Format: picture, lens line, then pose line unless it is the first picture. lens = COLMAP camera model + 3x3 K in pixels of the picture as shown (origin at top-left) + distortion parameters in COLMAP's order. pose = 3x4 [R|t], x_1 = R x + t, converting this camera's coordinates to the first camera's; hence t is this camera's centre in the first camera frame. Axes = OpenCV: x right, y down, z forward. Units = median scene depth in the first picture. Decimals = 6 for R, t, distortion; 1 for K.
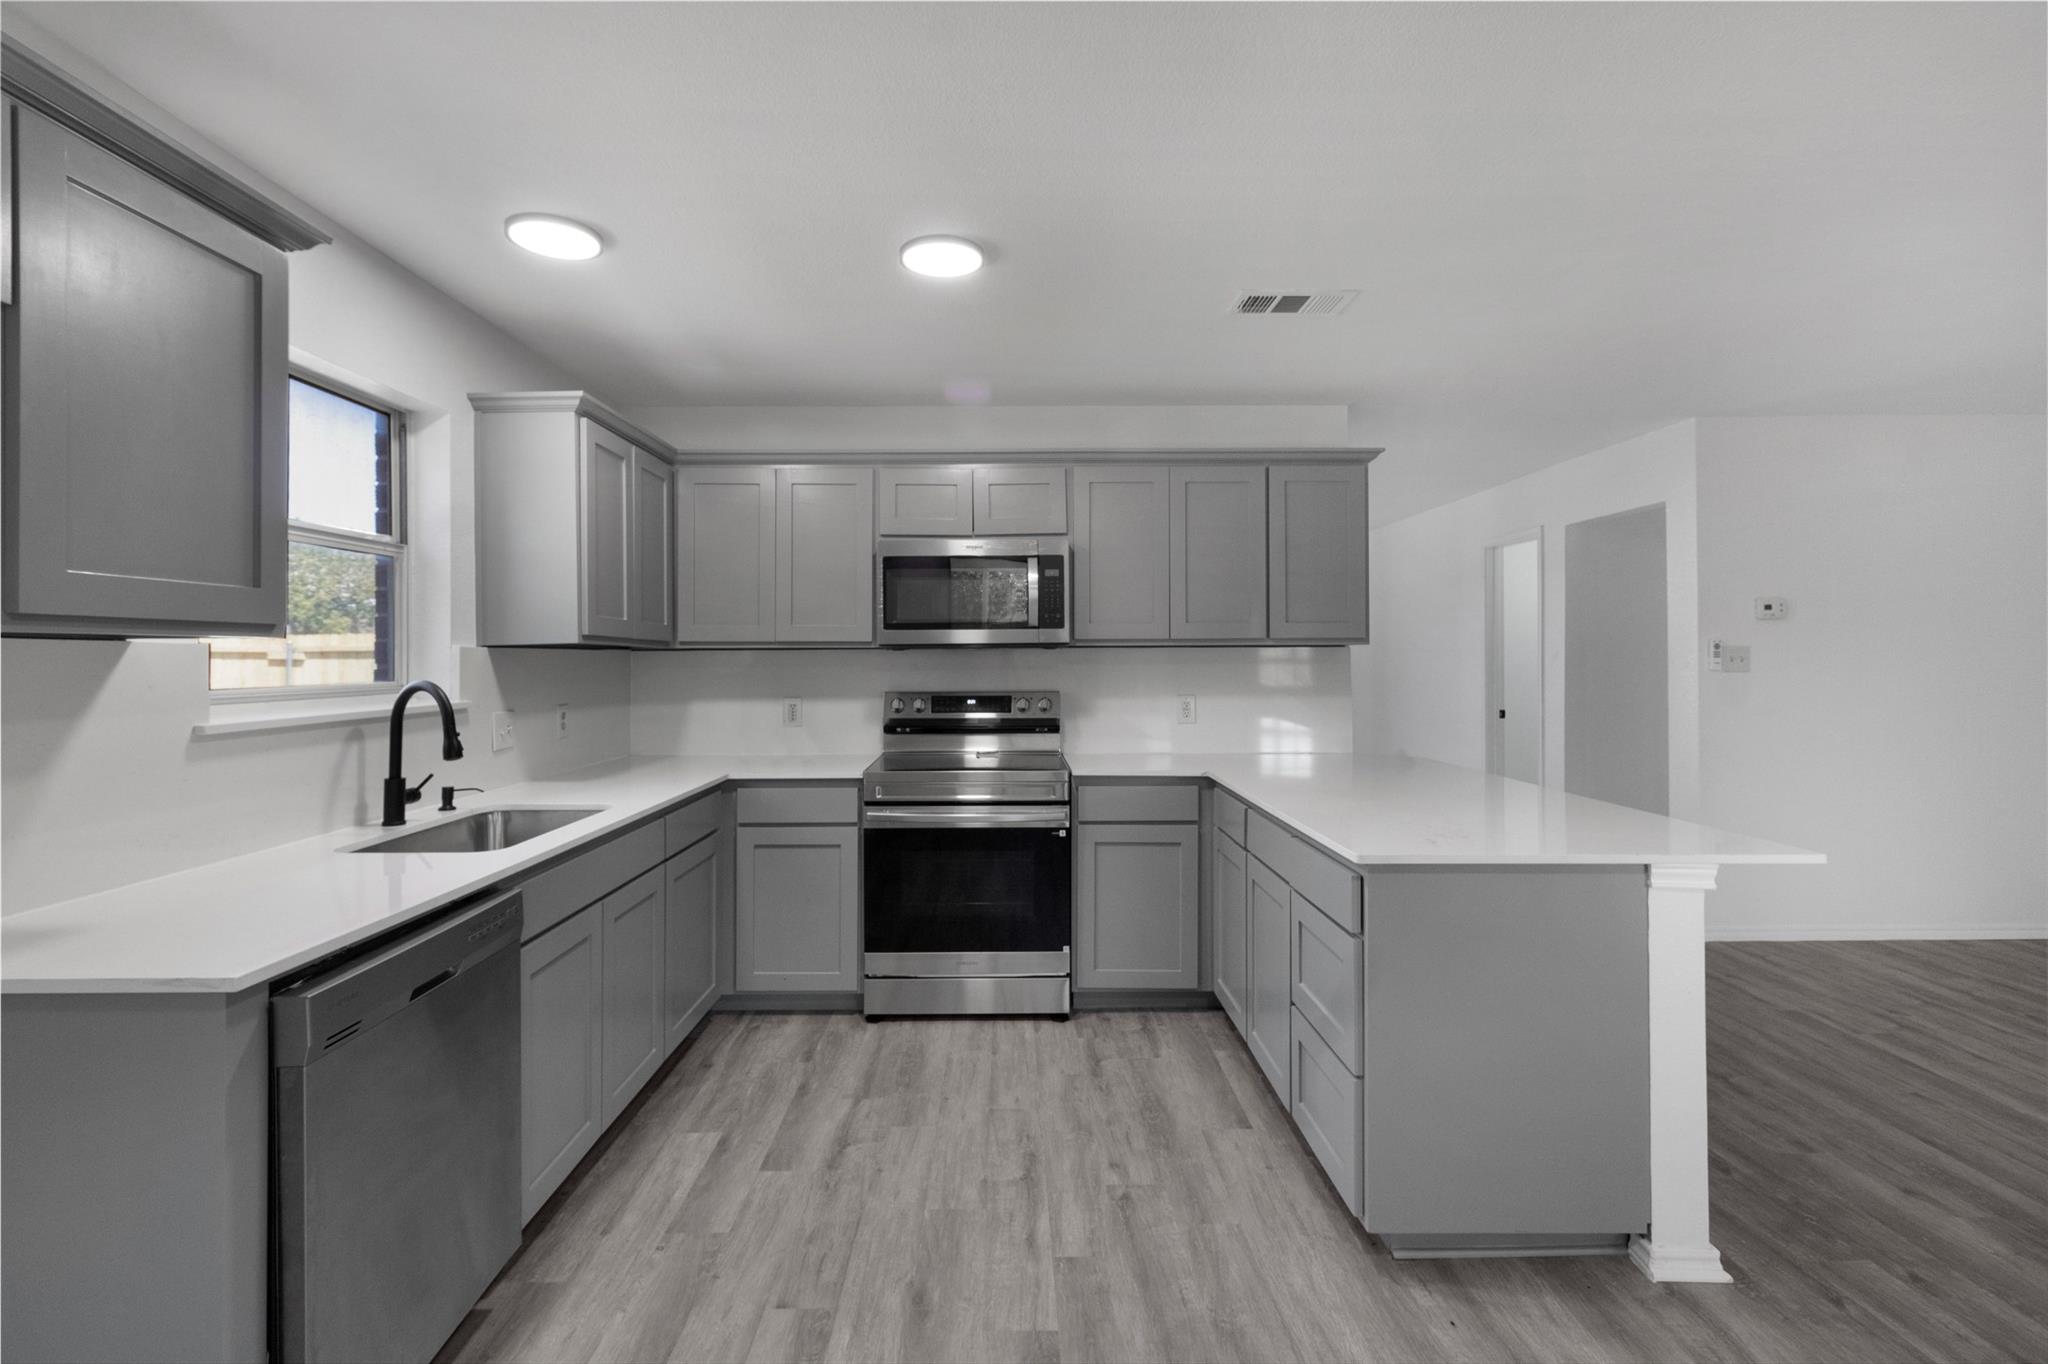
lens RADIAL K [[938.6, 0, 1028.9], [0, 938.6, 651.9], [0, 0, 1]] dist [0.003322, 0.000050]
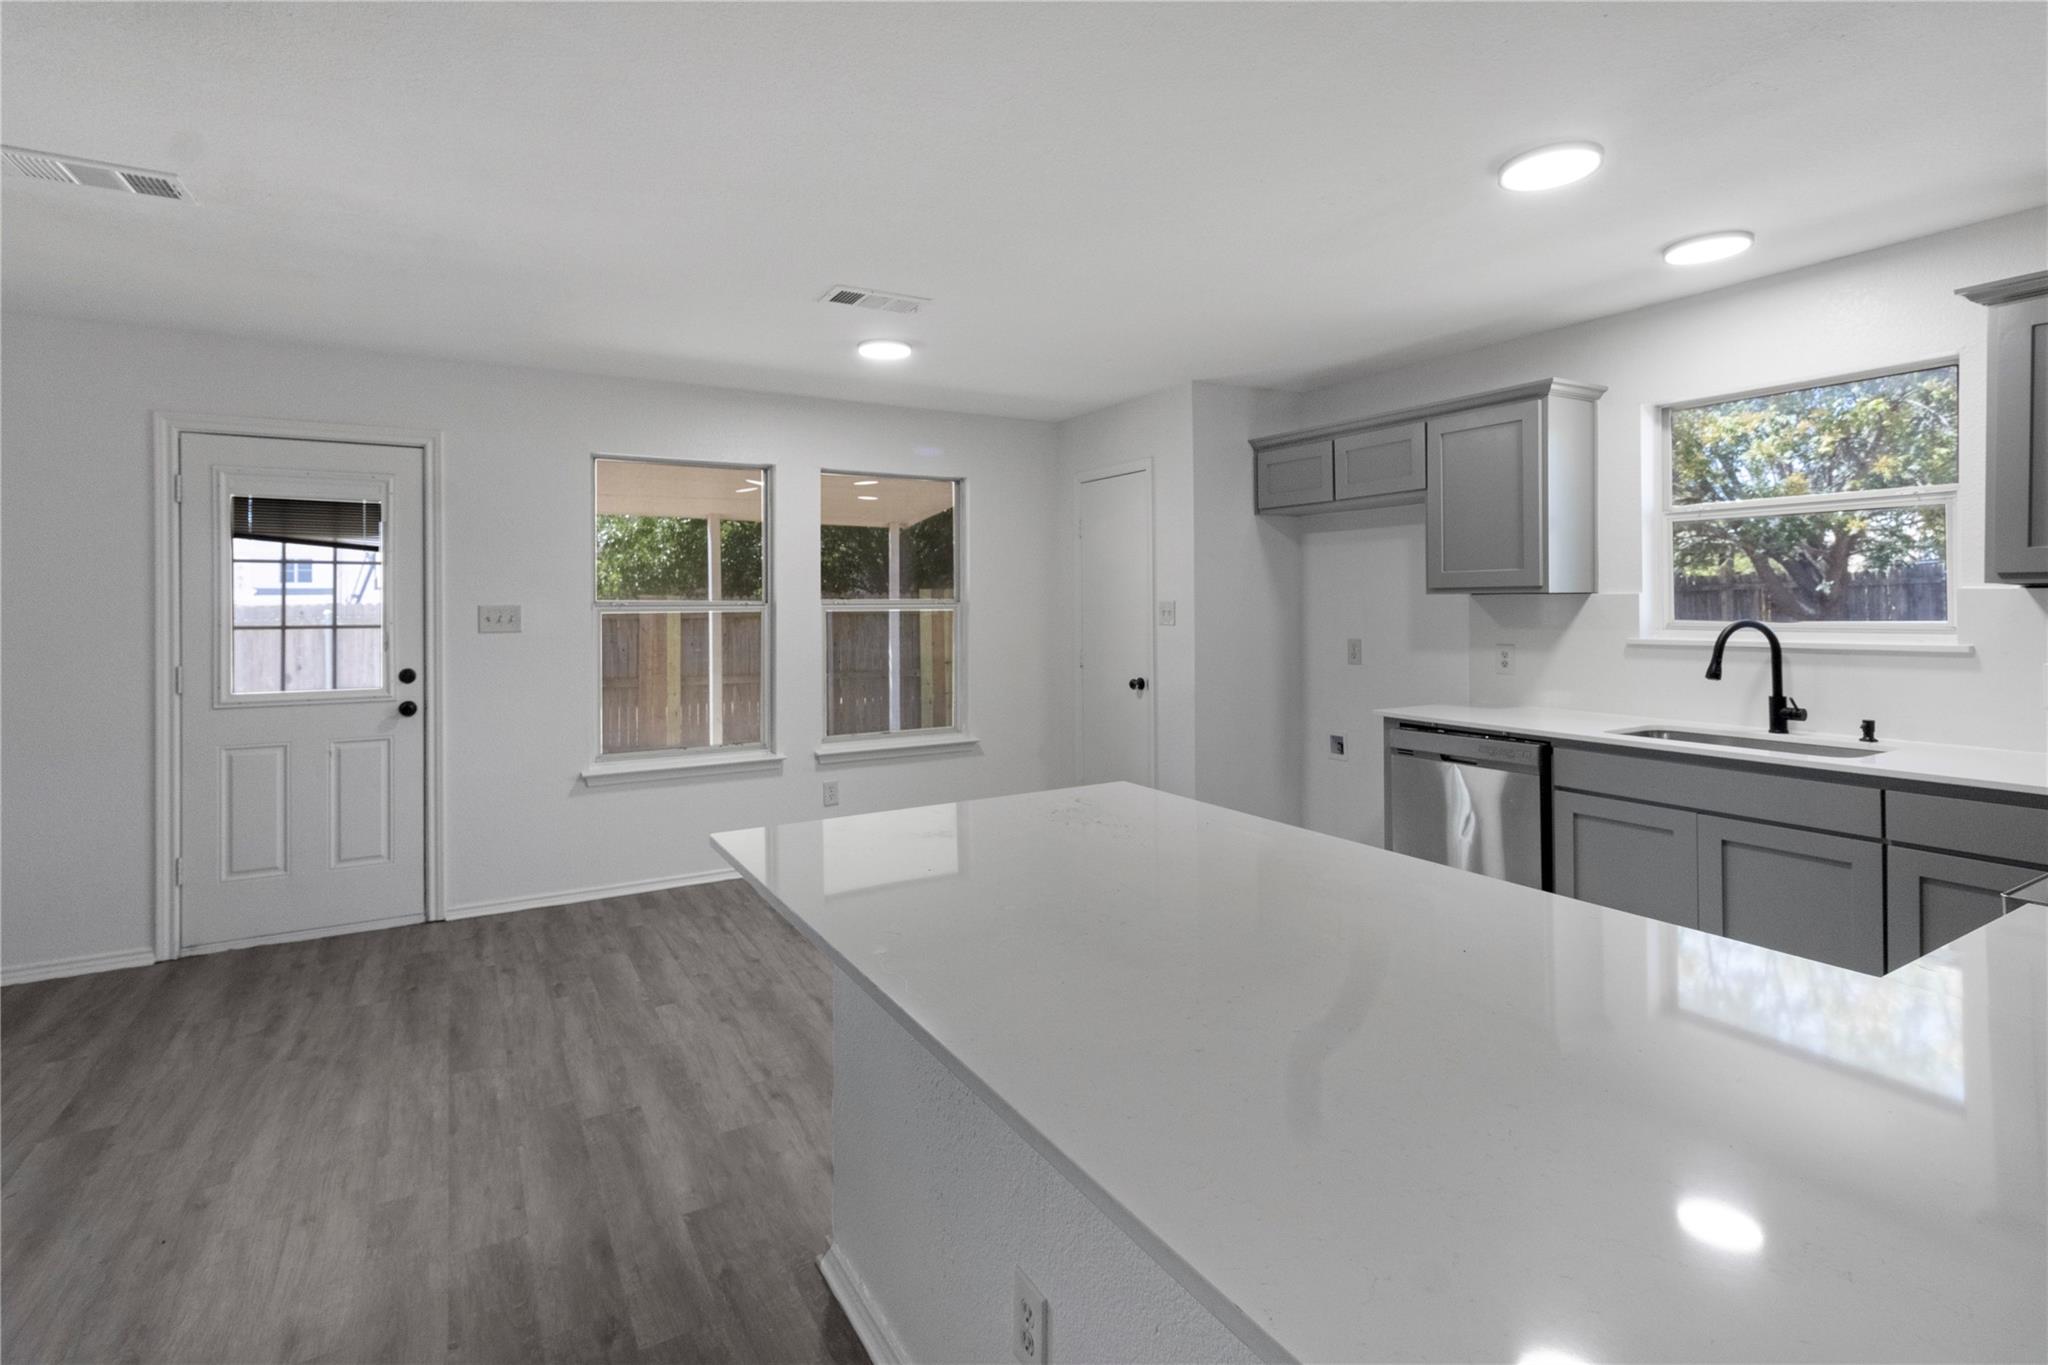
lens RADIAL K [[971.5, 0, 992.6], [0, 971.5, 604.7], [0, 0, 1]] dist [0.003386, 0.001077]
pose [[-0.885373, 0.013343, -0.464690, 0.720506], [0.015573, 0.999878, -0.000961, -0.004299], [0.464620, -0.008088, -0.885473, 1.368264]]
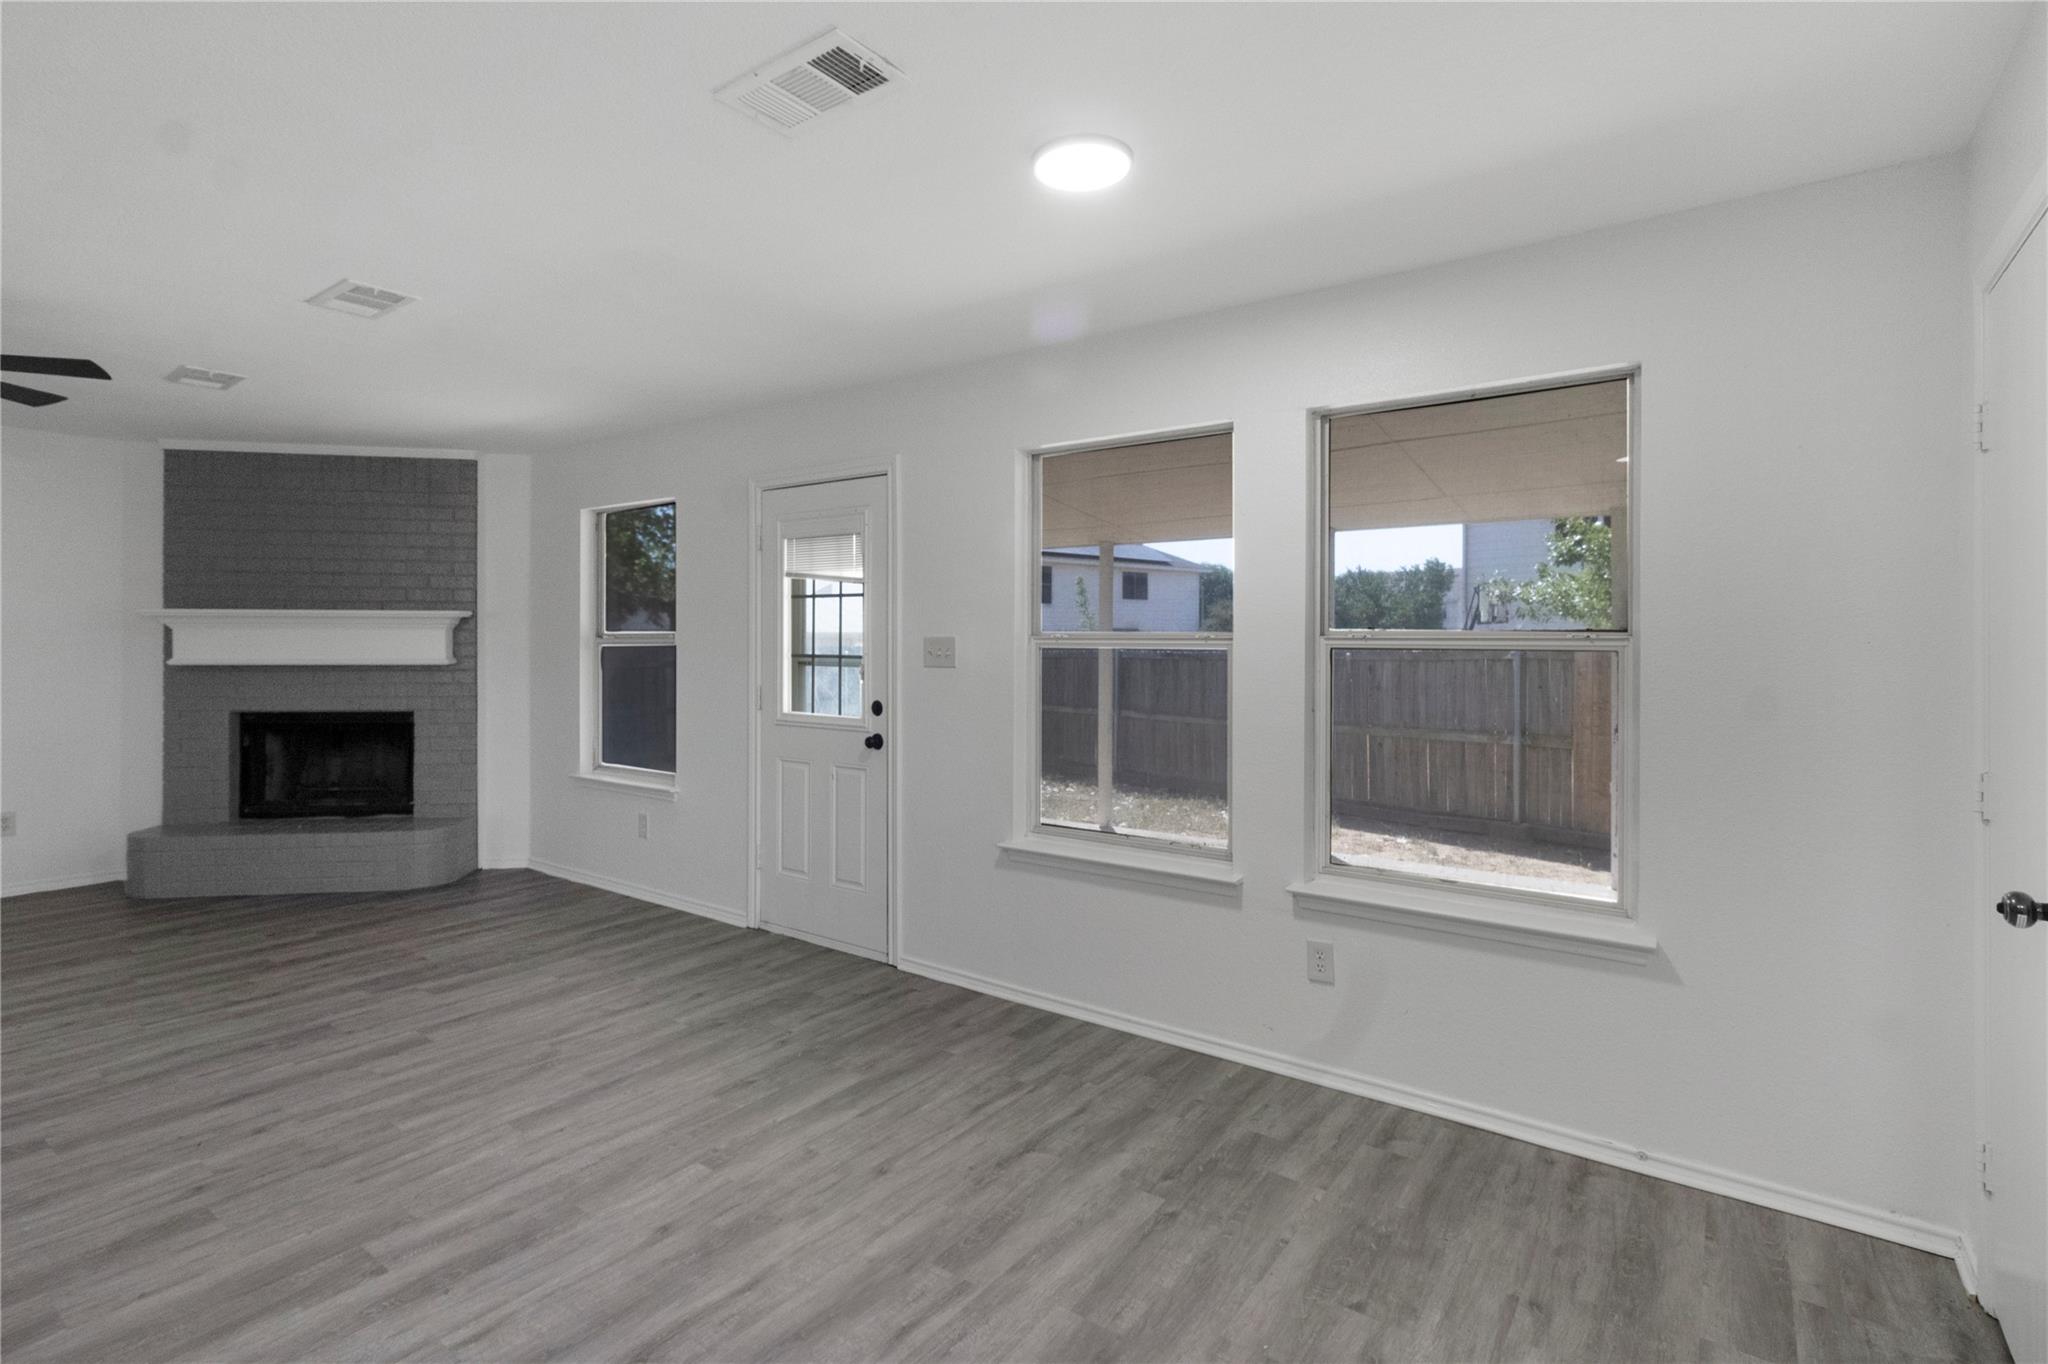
lens RADIAL K [[971.5, 0, 1017.5], [0, 971.5, 649.2], [0, 0, 1]] dist [0.003386, 0.001077]
pose [[-0.792088, -0.002069, 0.610404, -0.213443], [-0.004821, 0.999984, -0.002866, 0.001871], [-0.610388, -0.005213, -0.792085, 0.686271]]
